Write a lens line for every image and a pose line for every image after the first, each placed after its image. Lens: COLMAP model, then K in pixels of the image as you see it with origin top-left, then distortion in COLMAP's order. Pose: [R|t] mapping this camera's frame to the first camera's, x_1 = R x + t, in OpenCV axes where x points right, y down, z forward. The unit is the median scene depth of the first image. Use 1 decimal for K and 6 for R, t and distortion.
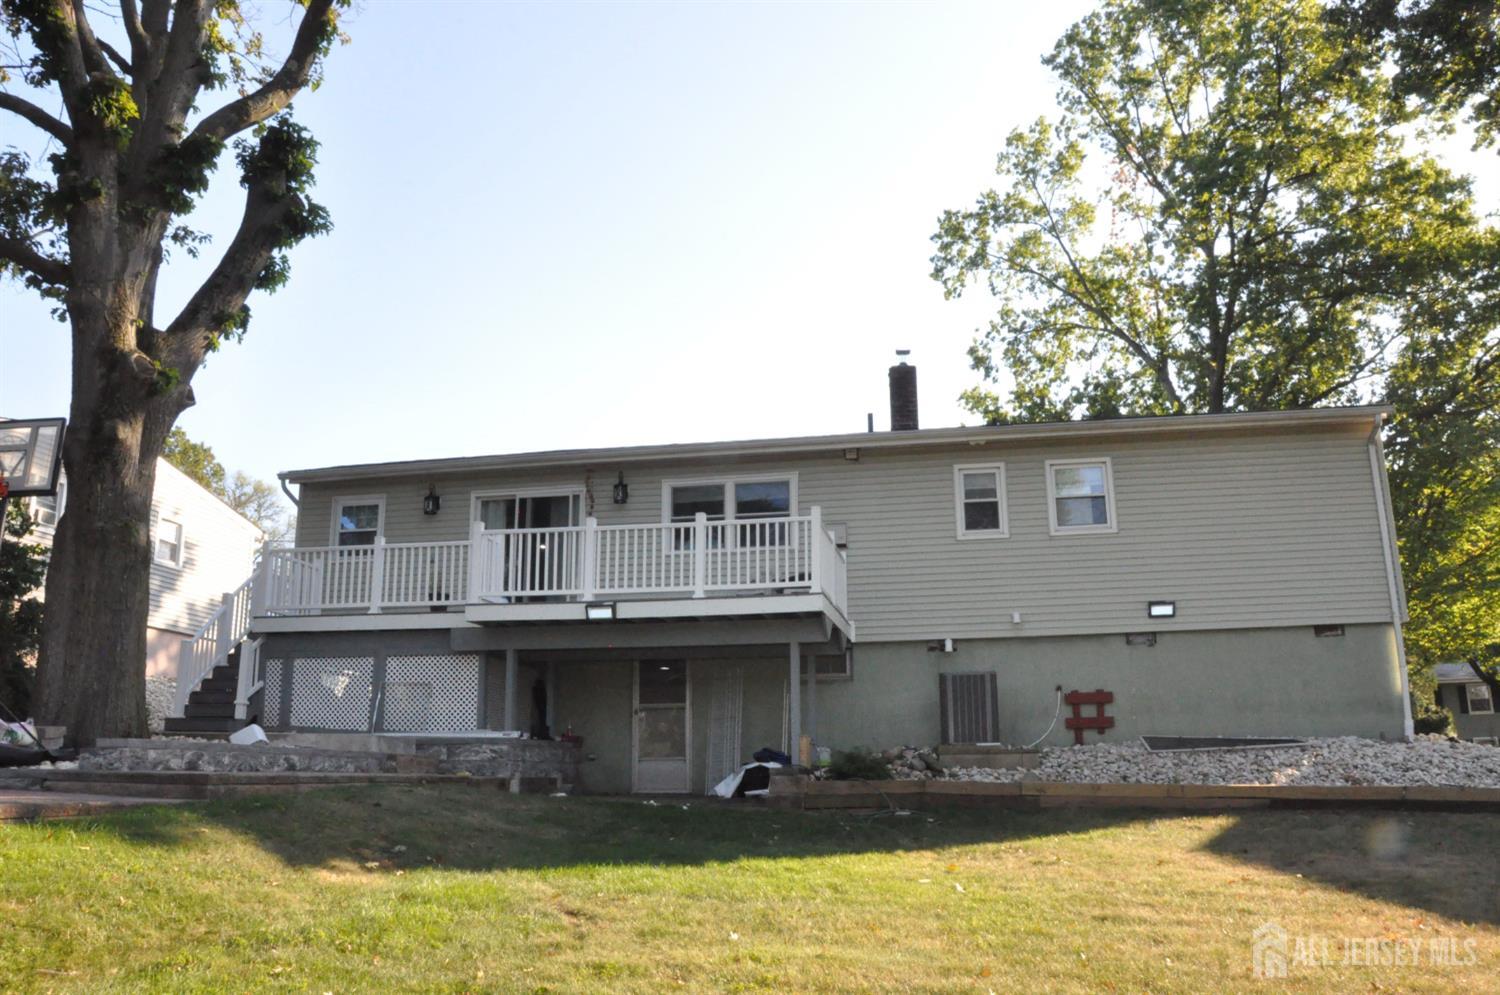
lens RADIAL K [[1174.9, 0, 750.0], [0, 1174.9, 497.5], [0, 0, 1]] dist [-0.136448, 0.119102]
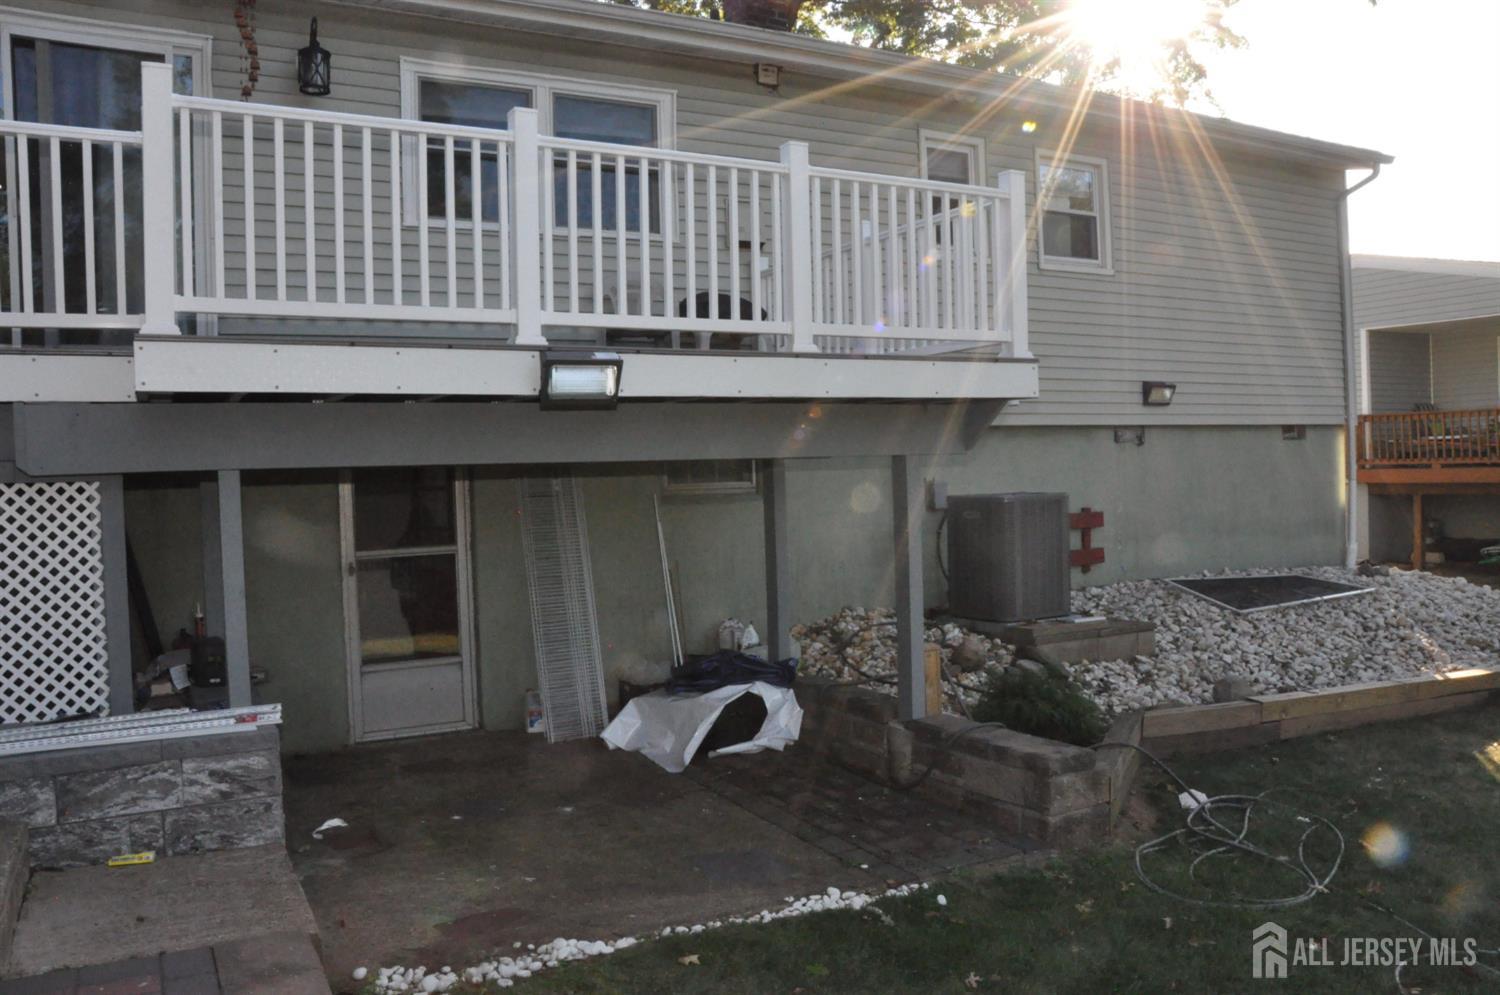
lens RADIAL K [[1174.9, 0, 750.0], [0, 1174.9, 497.5], [0, 0, 1]] dist [-0.136448, 0.119102]
pose [[0.785143, -0.025463, 0.618791, -0.274272], [-0.127881, 0.970956, 0.202214, 0.048271], [-0.605968, -0.237898, 0.759084, 0.609528]]
